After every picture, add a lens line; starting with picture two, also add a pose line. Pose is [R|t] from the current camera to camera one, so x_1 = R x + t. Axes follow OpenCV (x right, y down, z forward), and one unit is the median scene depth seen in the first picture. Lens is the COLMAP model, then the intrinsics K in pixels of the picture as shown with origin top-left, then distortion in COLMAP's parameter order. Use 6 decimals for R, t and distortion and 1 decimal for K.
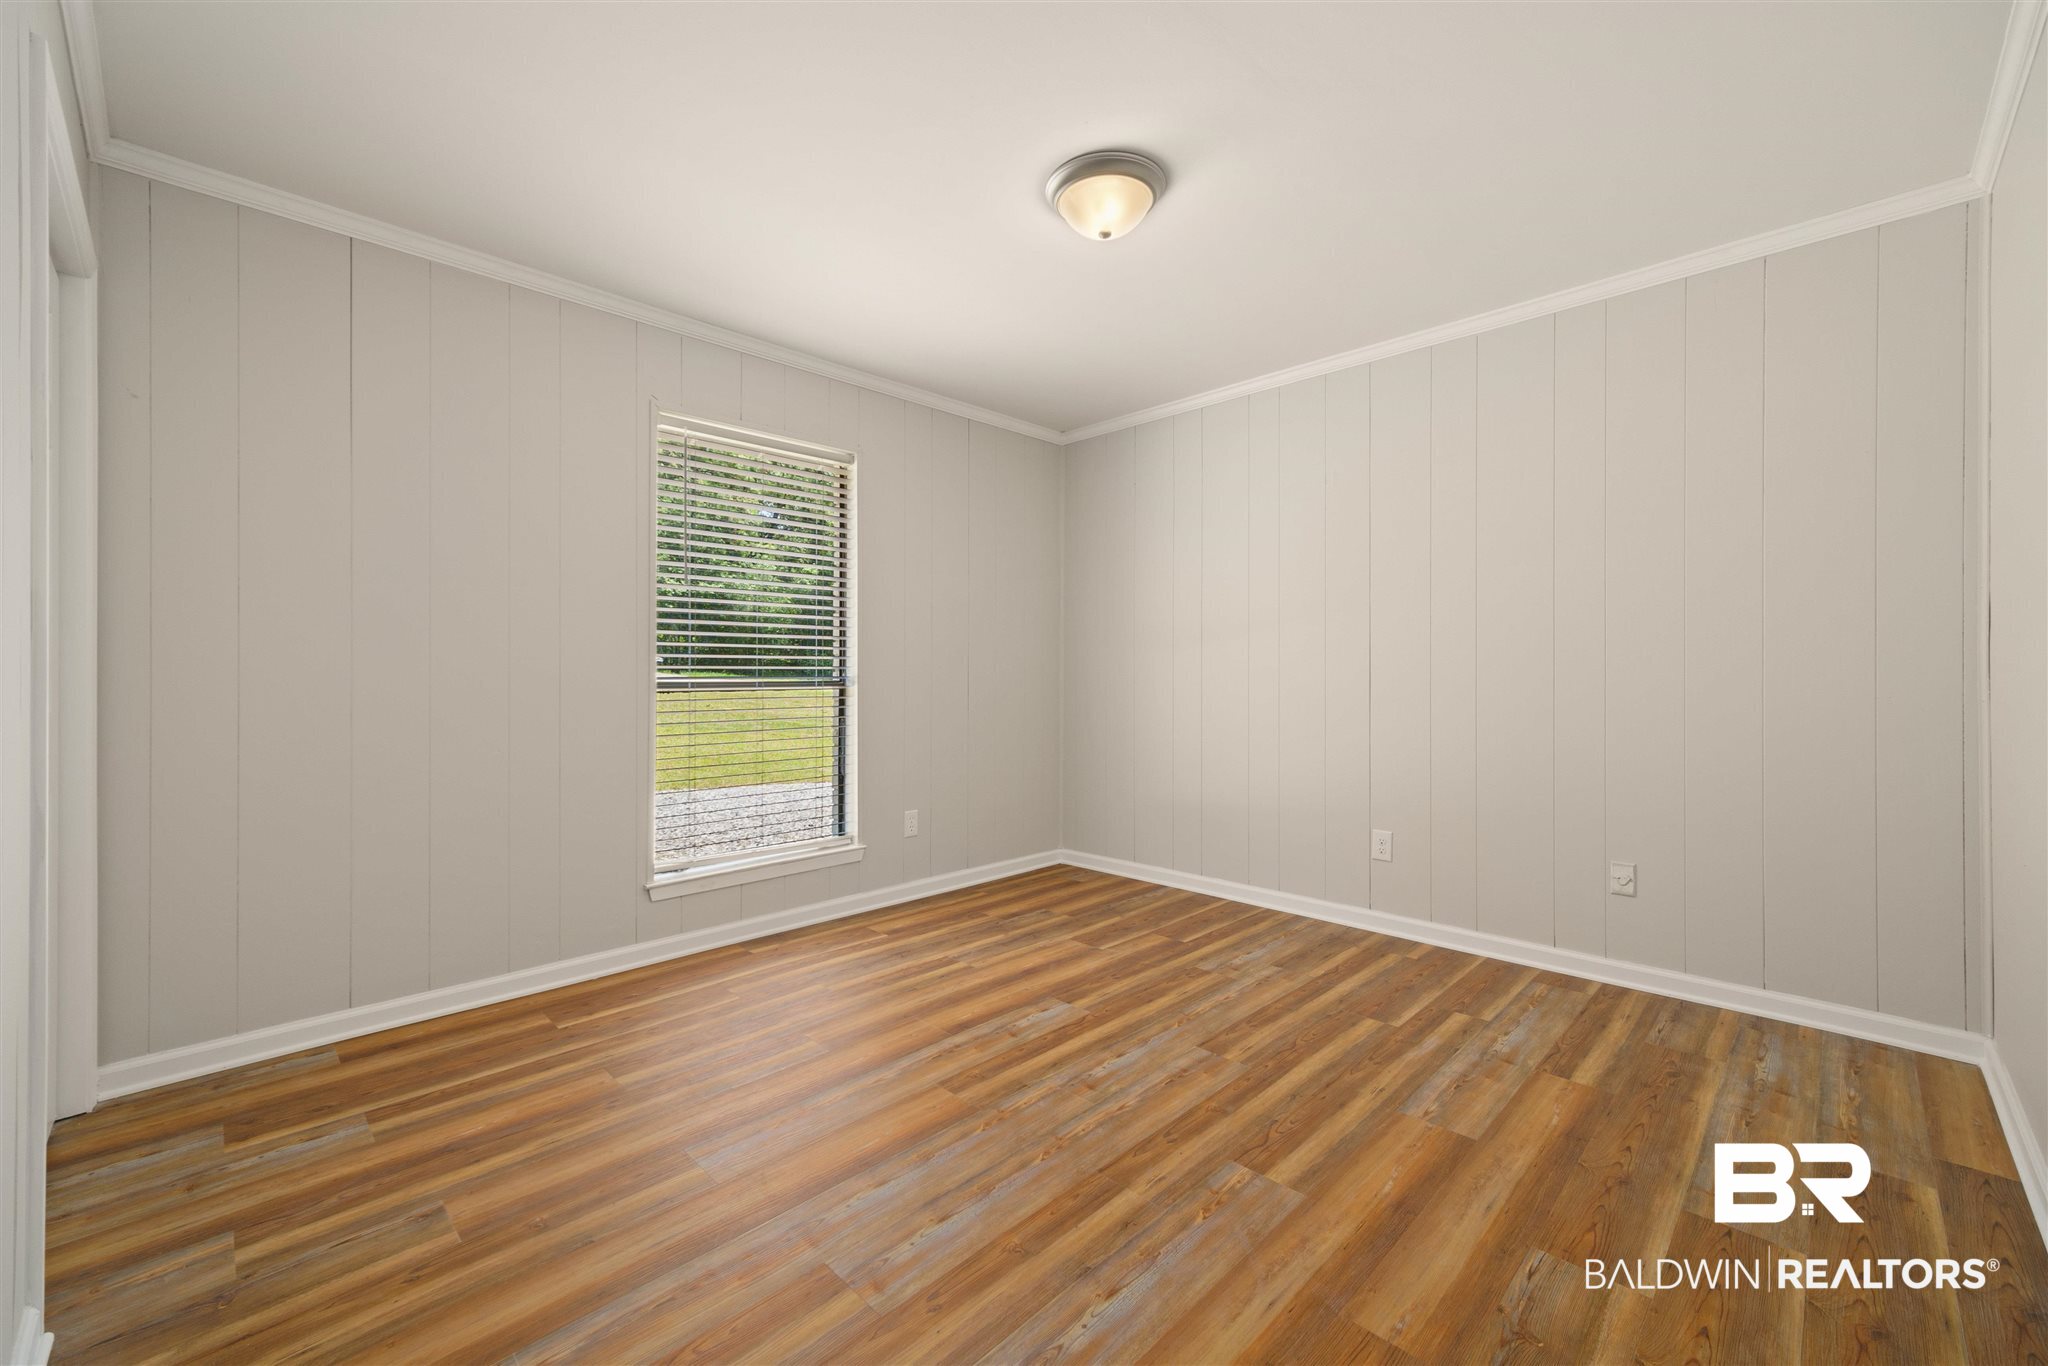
lens RADIAL K [[832.9, 0, 1026.3], [0, 832.9, 678.6], [0, 0, 1]] dist [0.022376, -0.000249]
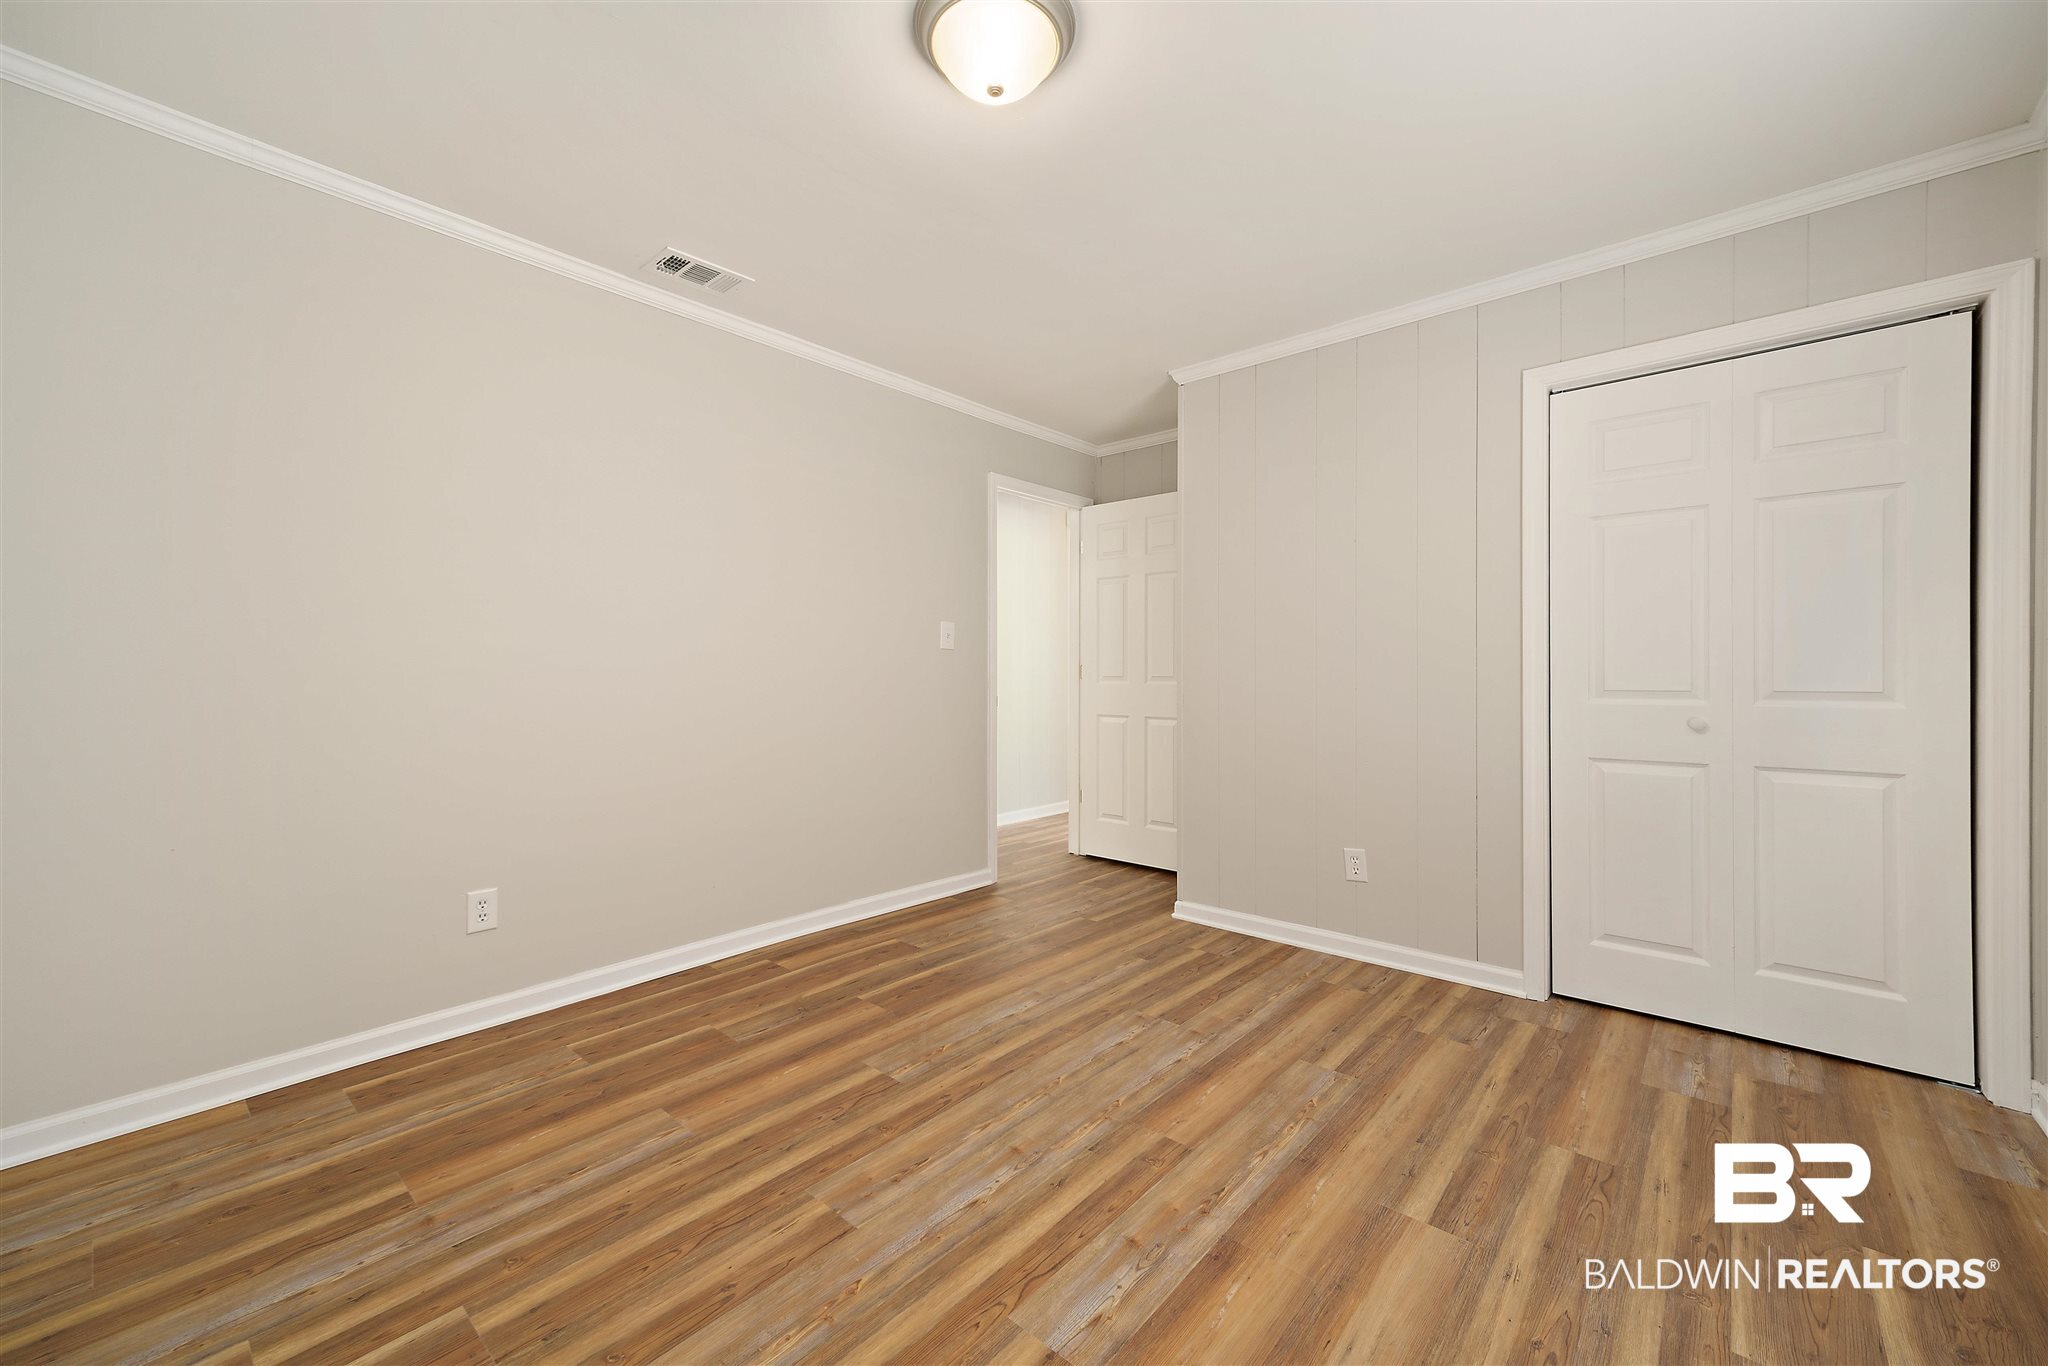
lens RADIAL K [[832.9, 0, 1018.1], [0, 832.9, 676.0], [0, 0, 1]] dist [0.022376, -0.000249]
pose [[-0.998639, -0.001211, -0.052150, 0.129553], [-0.001816, 0.999932, 0.011556, -0.017146], [0.052132, 0.011635, -0.998572, 2.005386]]
